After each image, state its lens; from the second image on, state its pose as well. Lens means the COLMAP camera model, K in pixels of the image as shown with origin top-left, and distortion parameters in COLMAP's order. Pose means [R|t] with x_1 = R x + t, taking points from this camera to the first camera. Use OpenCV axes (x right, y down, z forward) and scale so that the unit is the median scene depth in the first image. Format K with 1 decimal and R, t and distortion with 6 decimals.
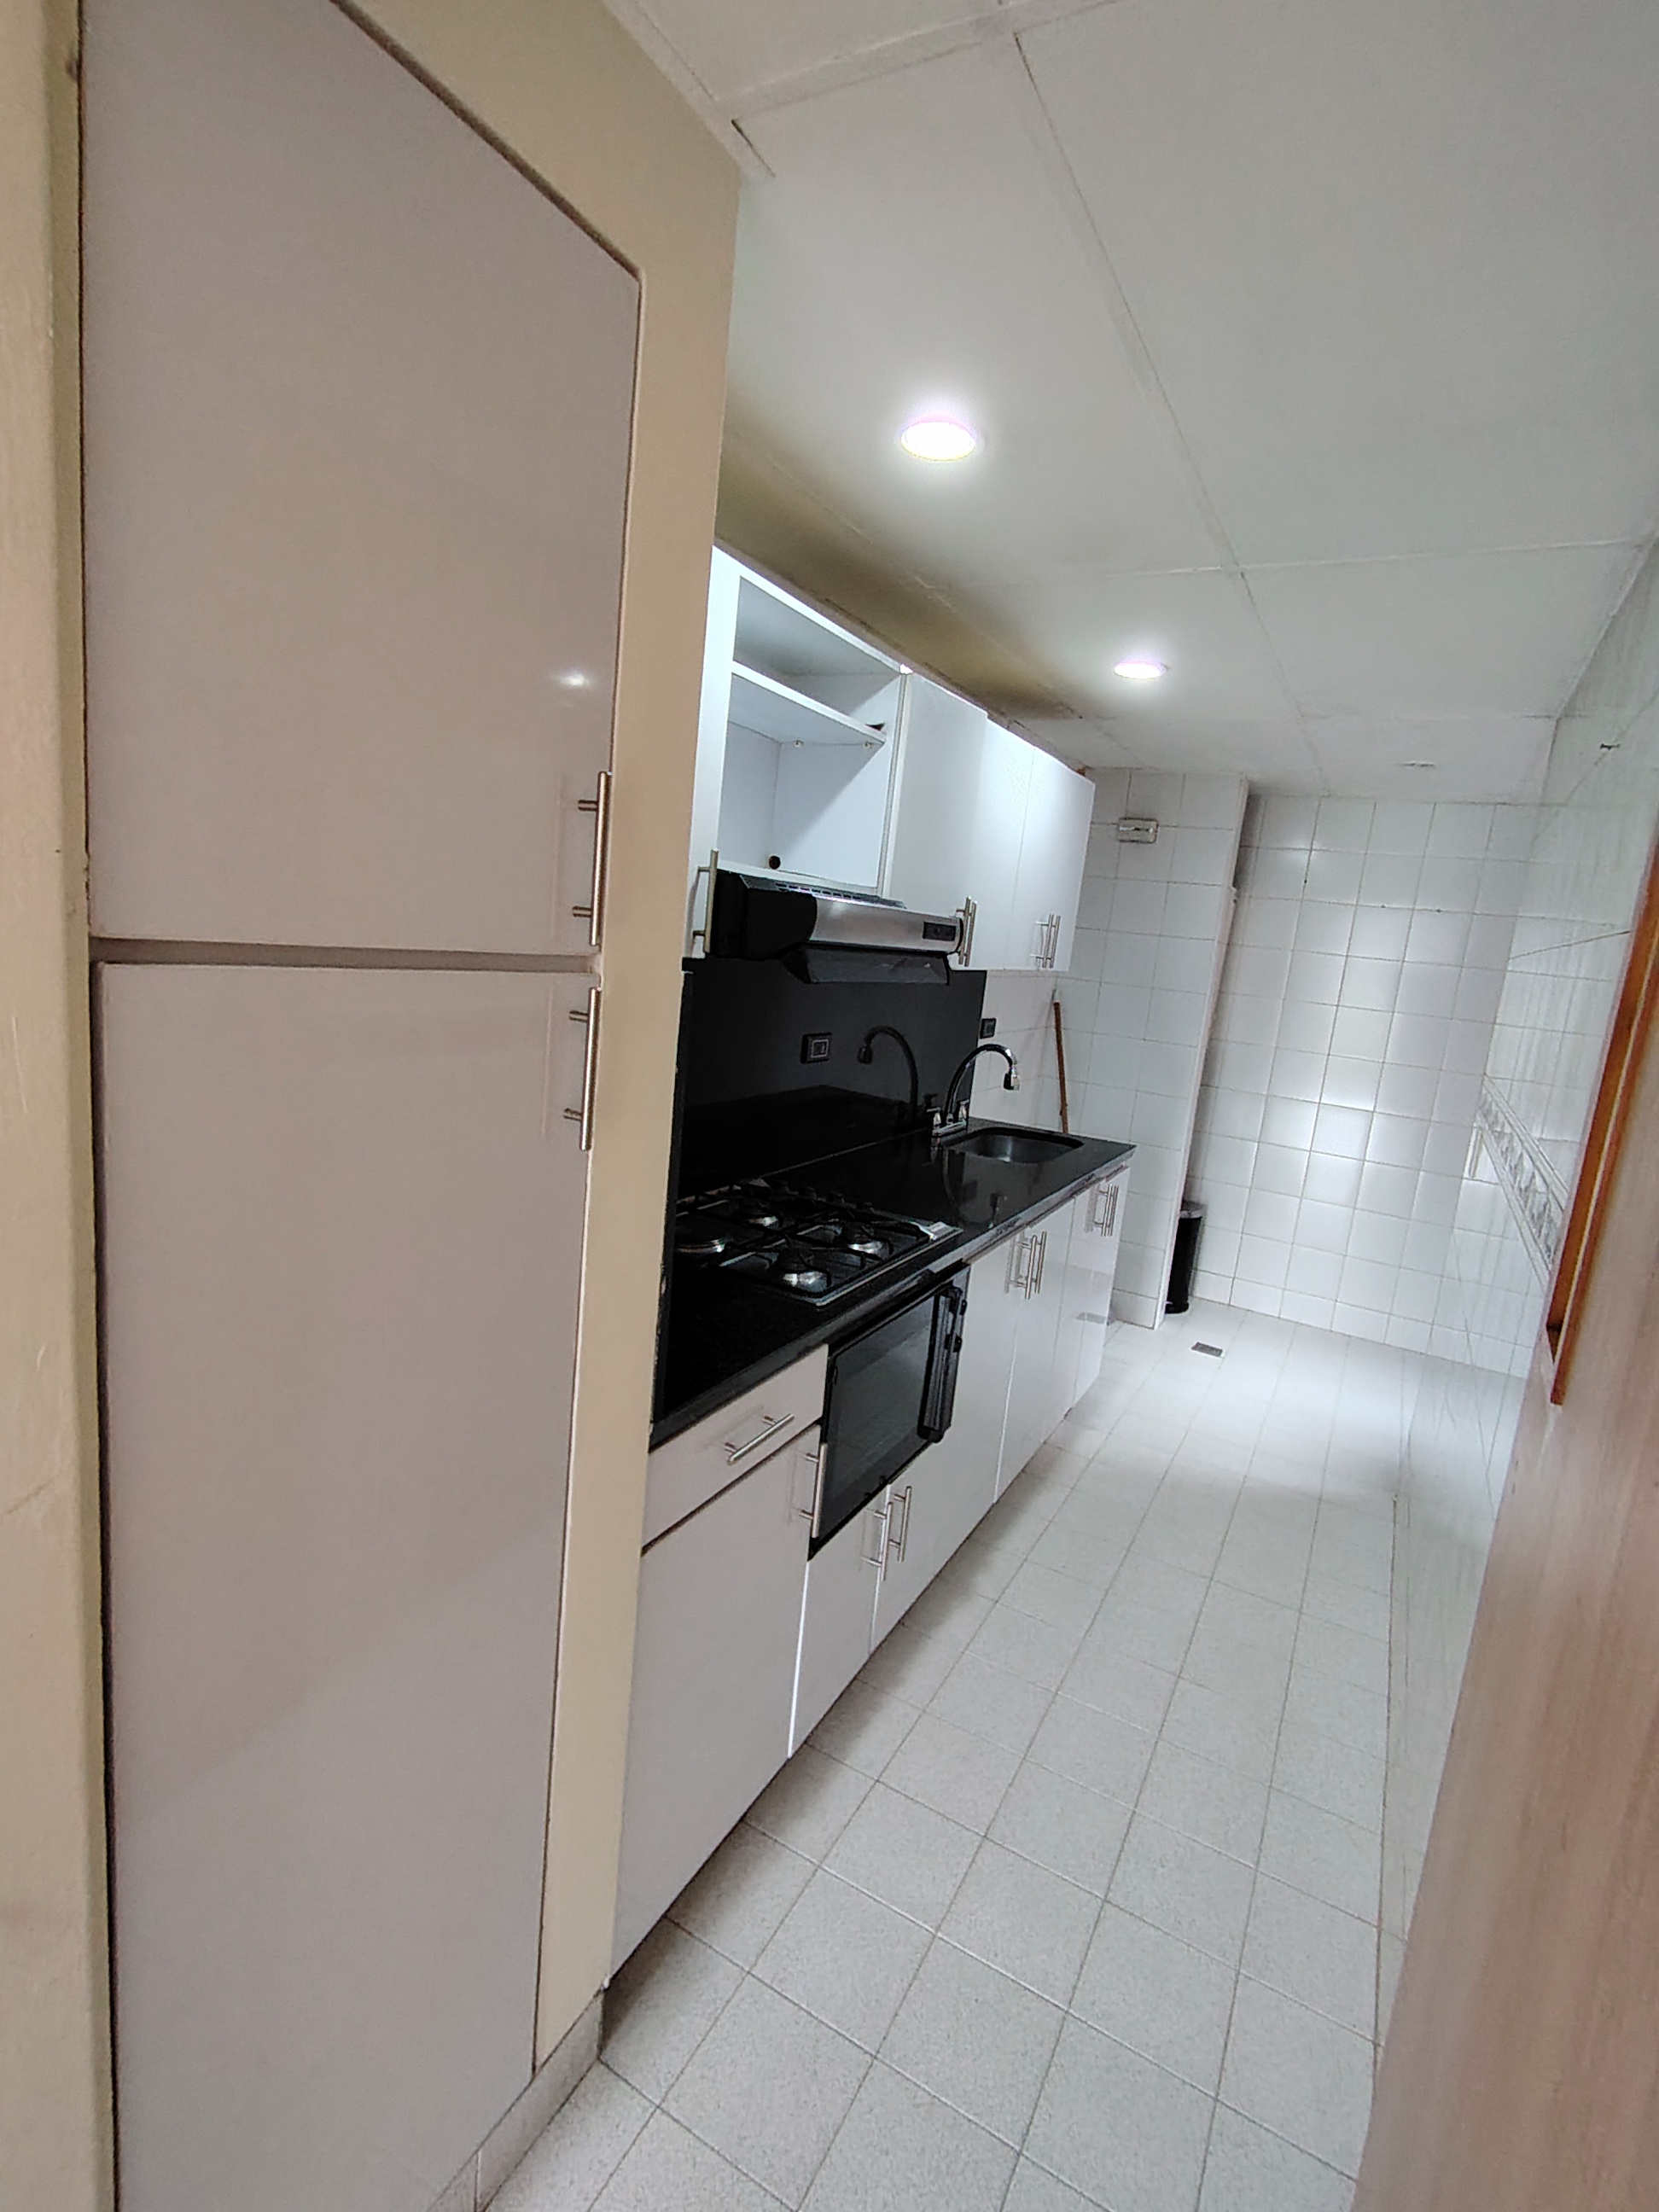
lens RADIAL K [[1059.7, 0, 826.2], [0, 1059.7, 1113.3], [0, 0, 1]] dist [0.000032, 0.001618]
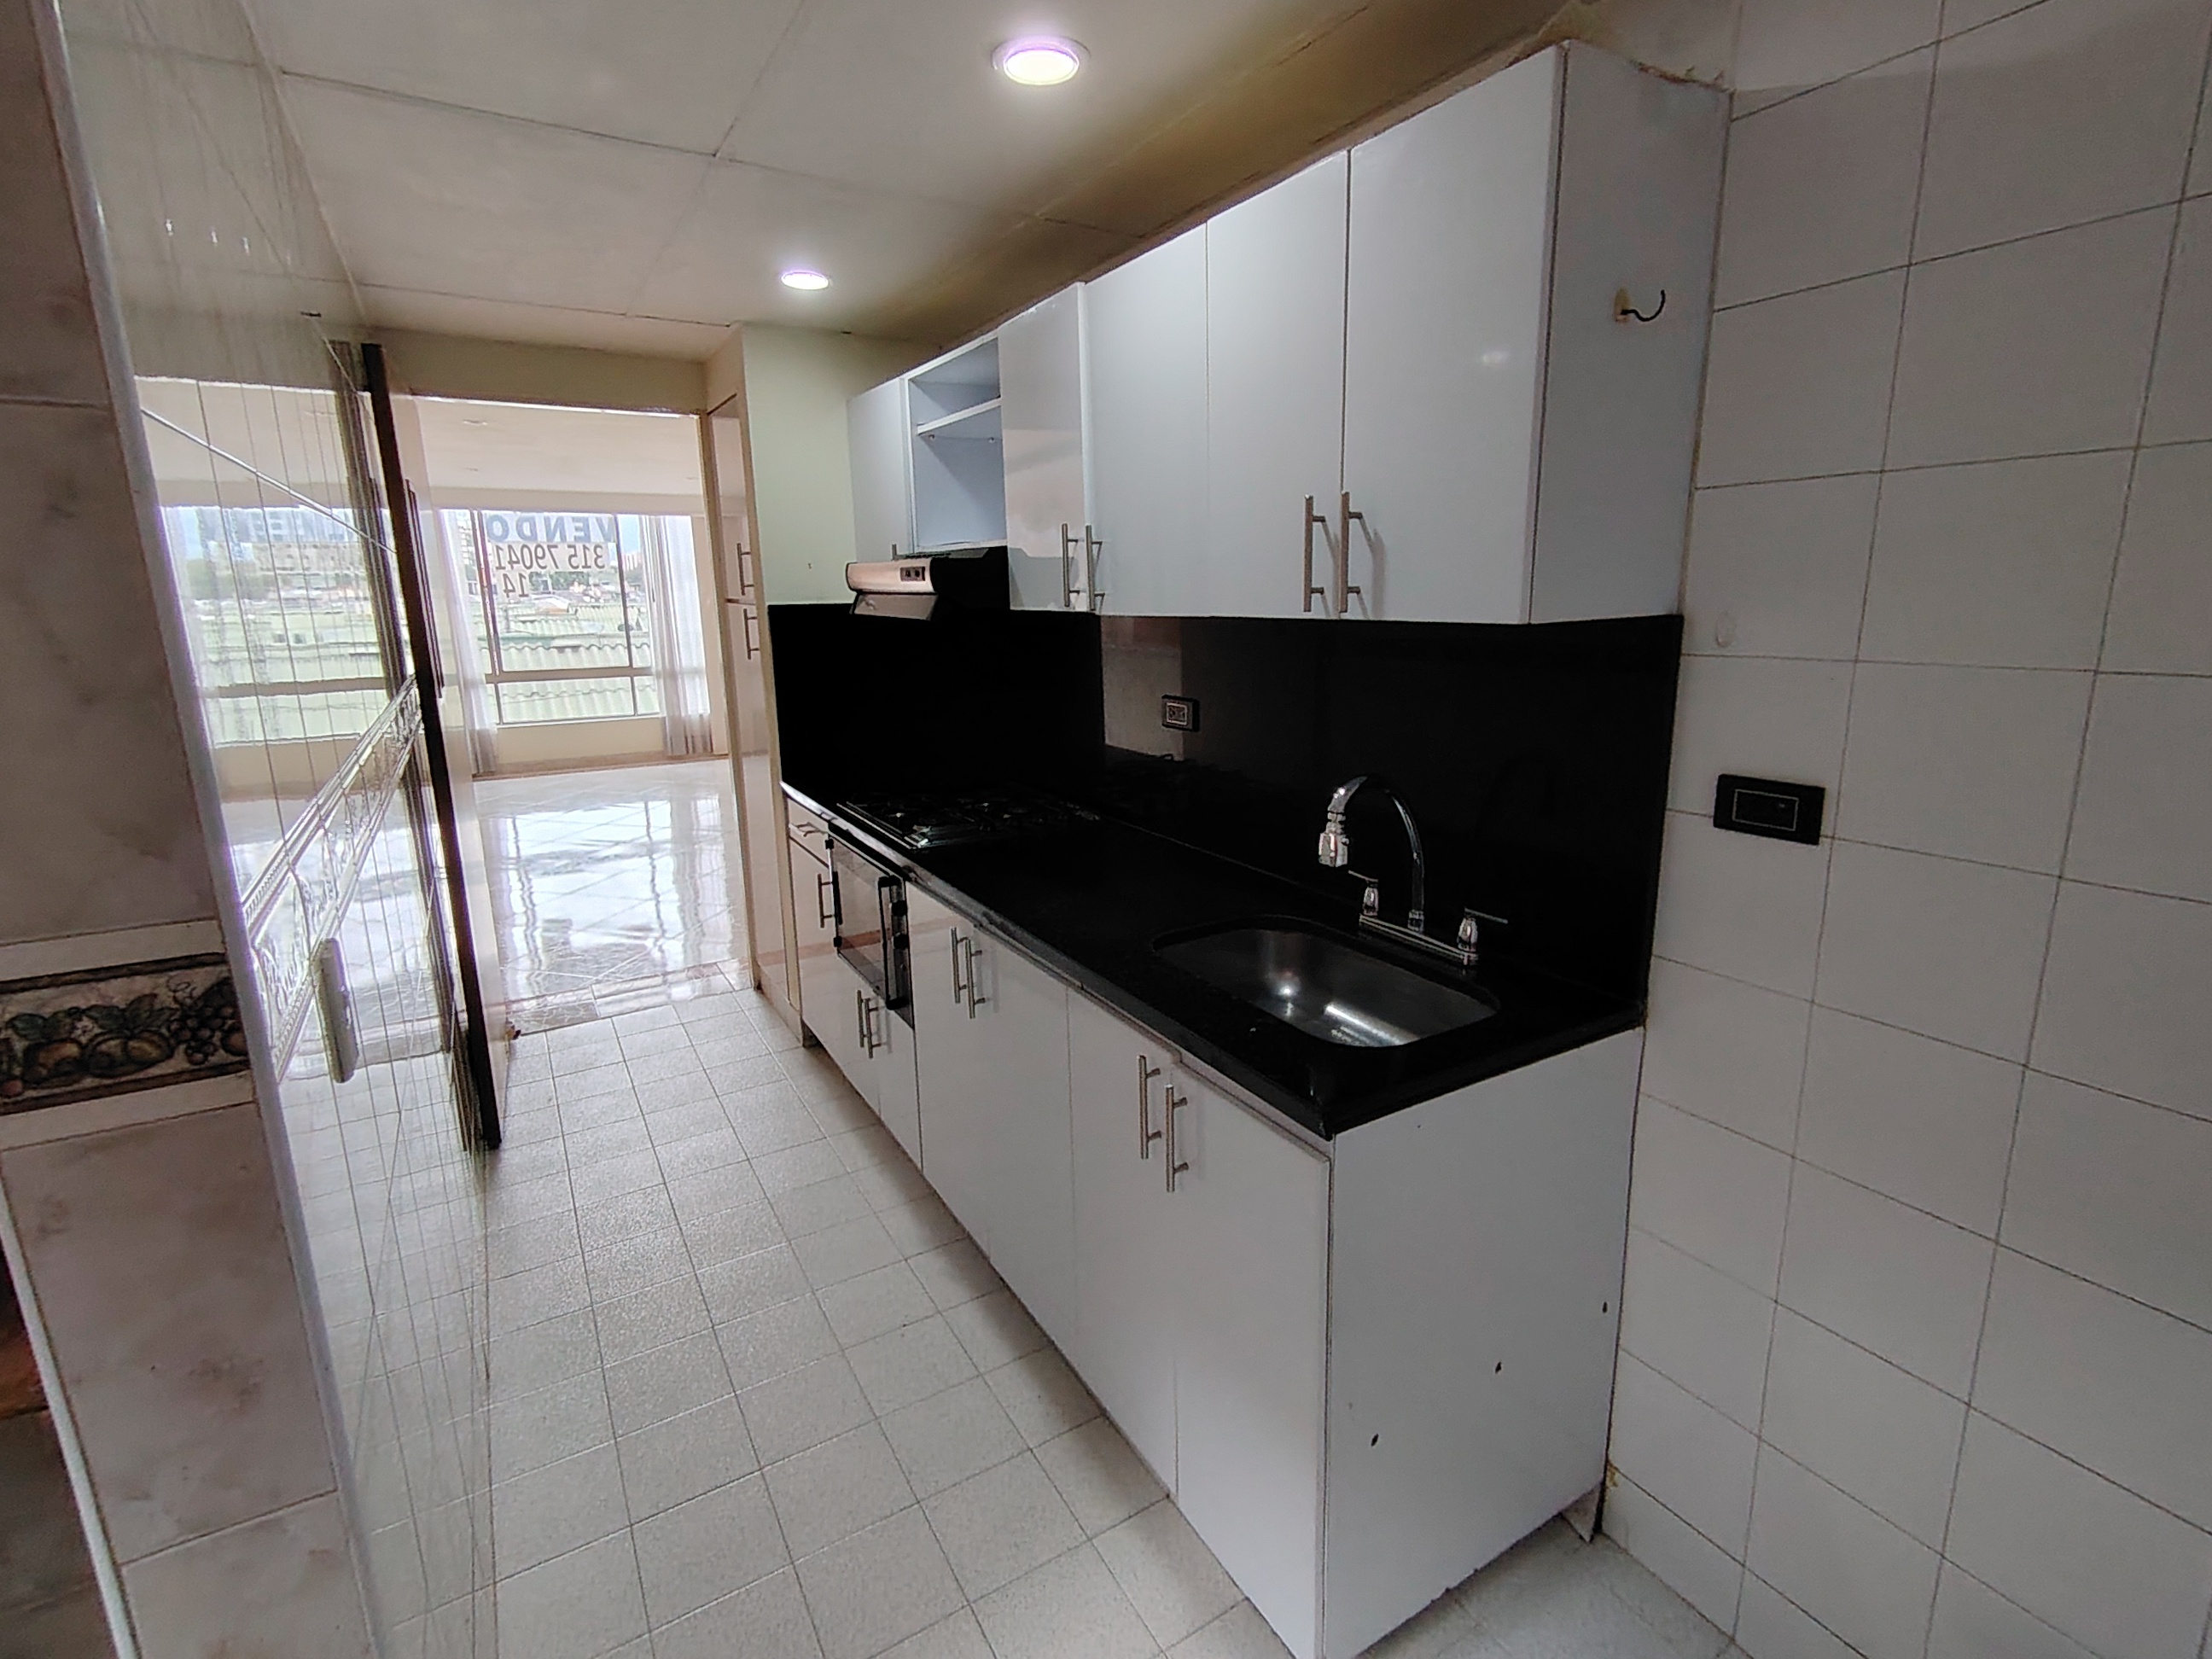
lens RADIAL K [[1059.7, 0, 1108.7], [0, 1059.7, 811.4], [0, 0, 1]] dist [0.000032, 0.001618]
pose [[-0.500697, 0.099761, -0.859855, 0.689674], [-0.183291, 0.958594, 0.217947, -0.143904], [0.845995, 0.266729, -0.461680, 1.198547]]
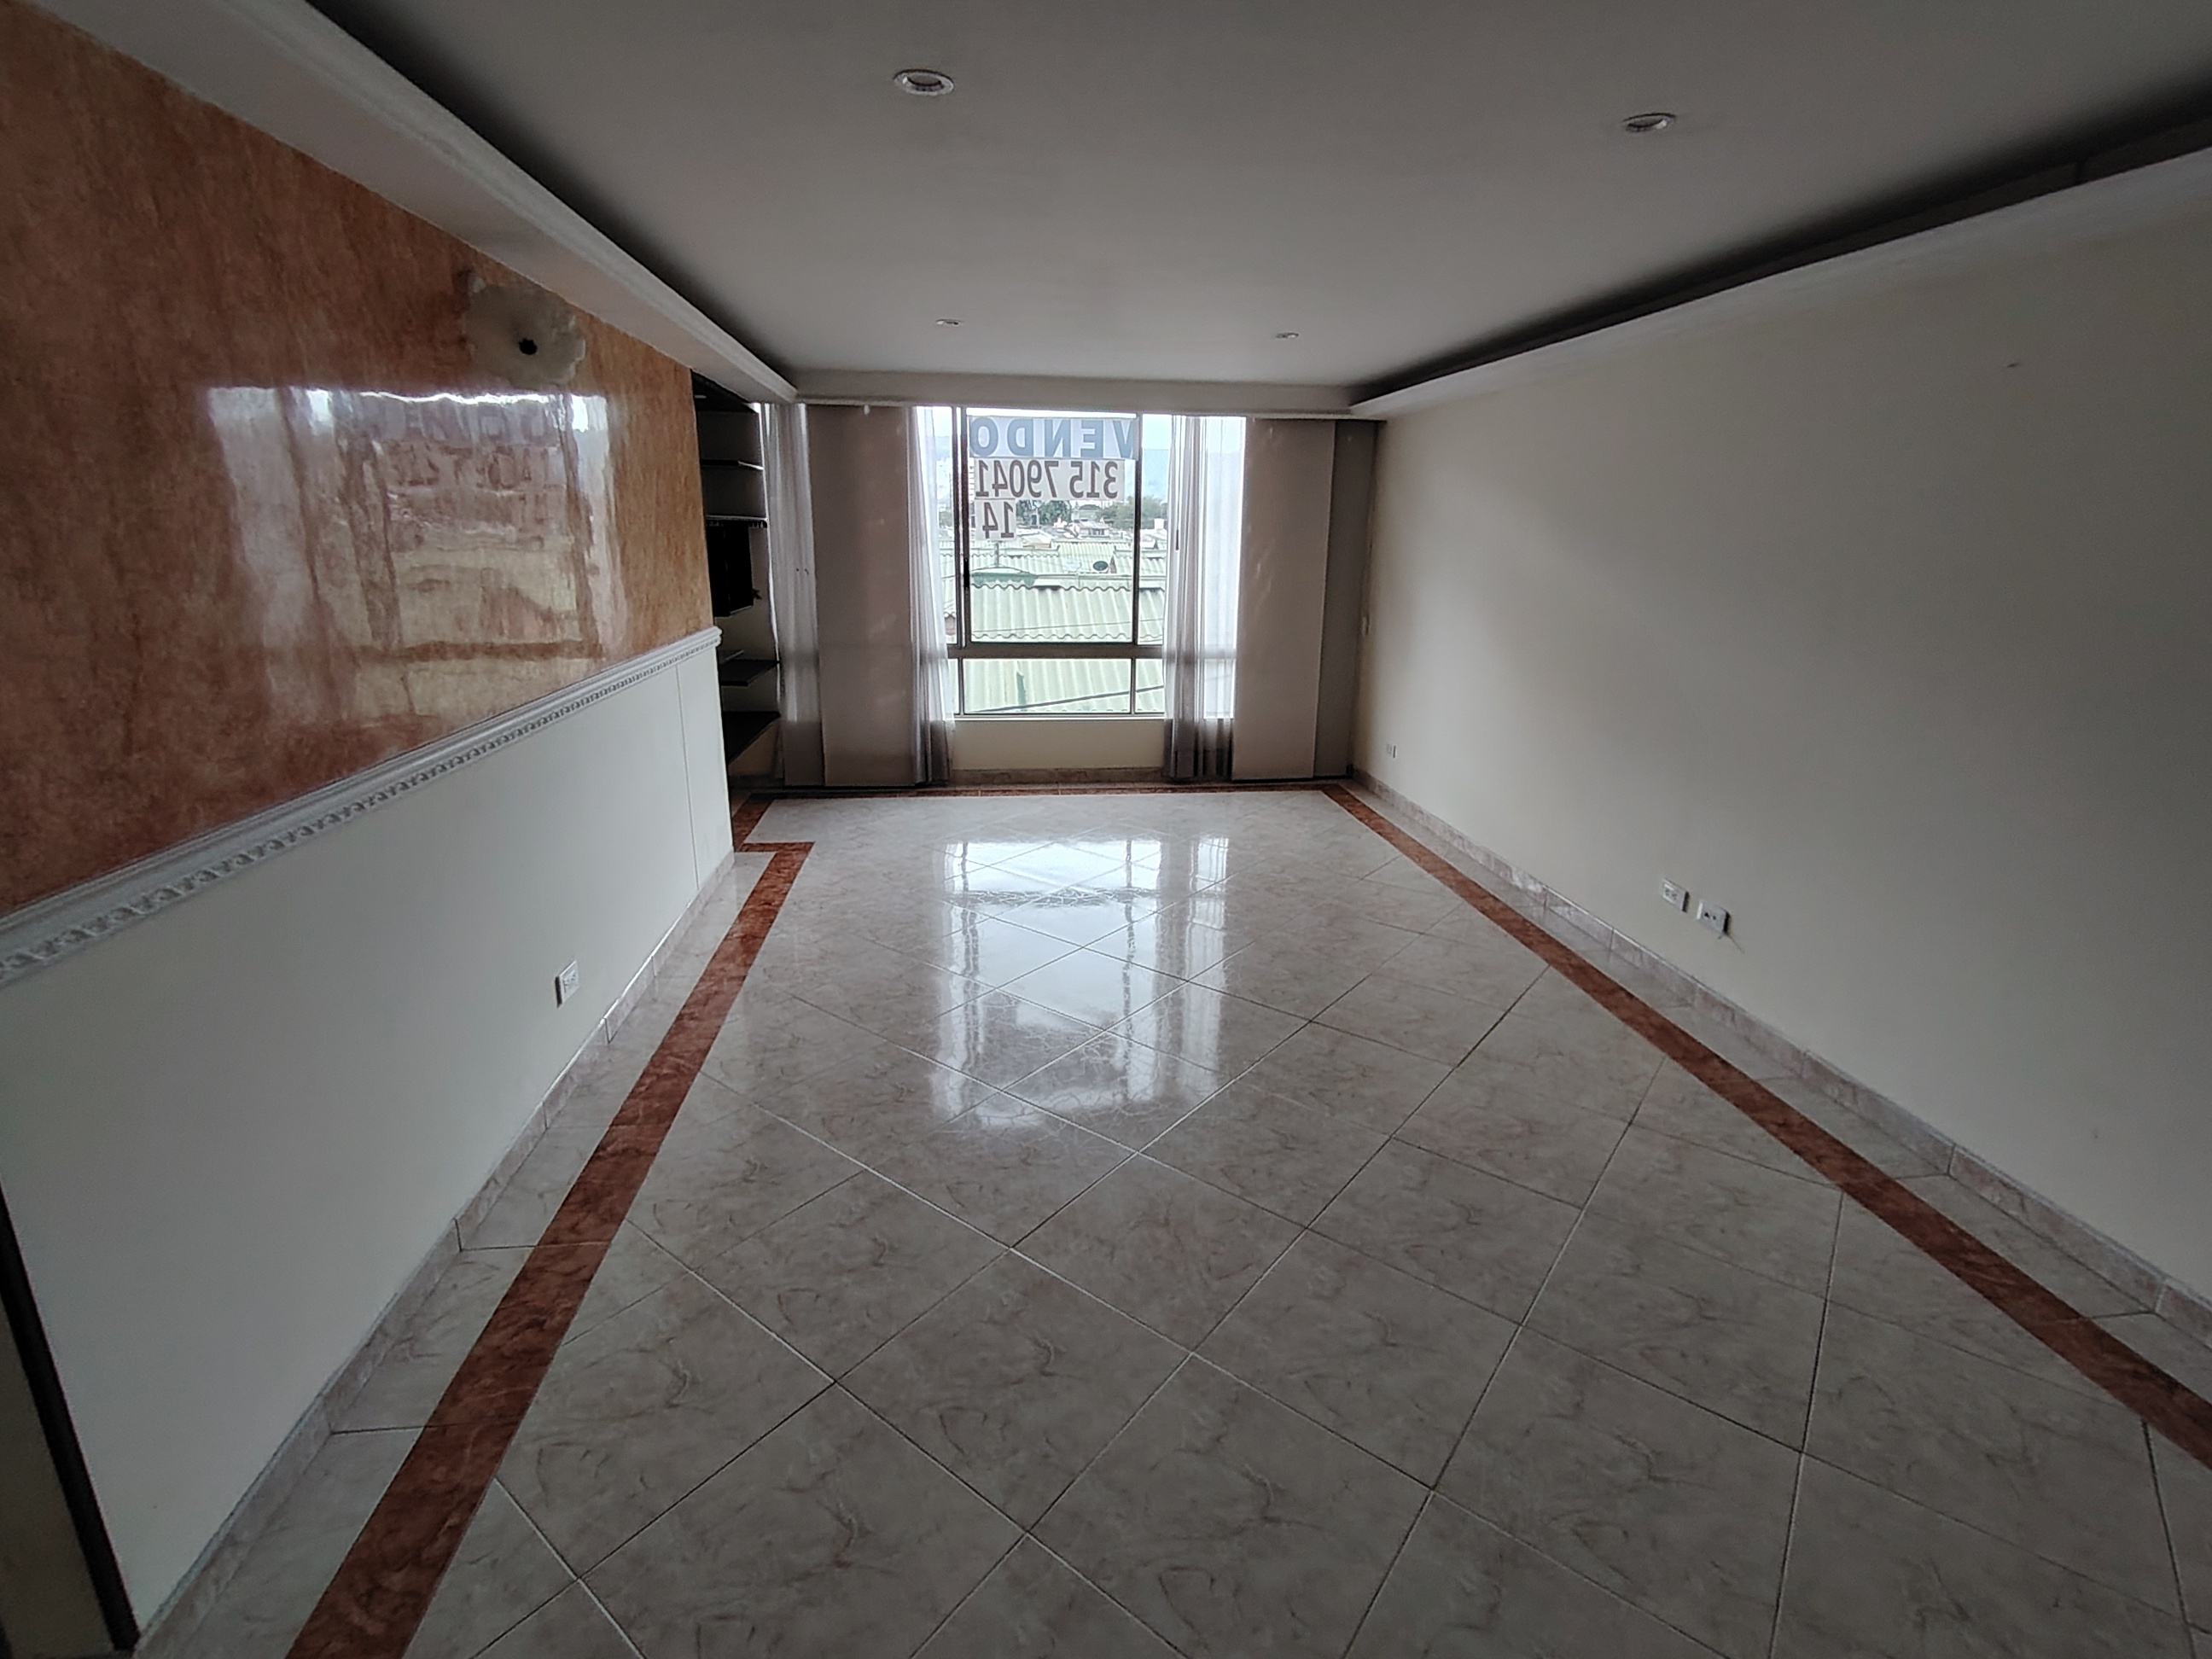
lens RADIAL K [[1059.7, 0, 1102.5], [0, 1059.7, 821.9], [0, 0, 1]] dist [0.000032, 0.001618]
pose [[-0.803967, 0.060793, -0.591558, 0.545713], [-0.187770, 0.917919, 0.349524, -0.117786], [0.564251, 0.392083, -0.726562, 0.969164]]
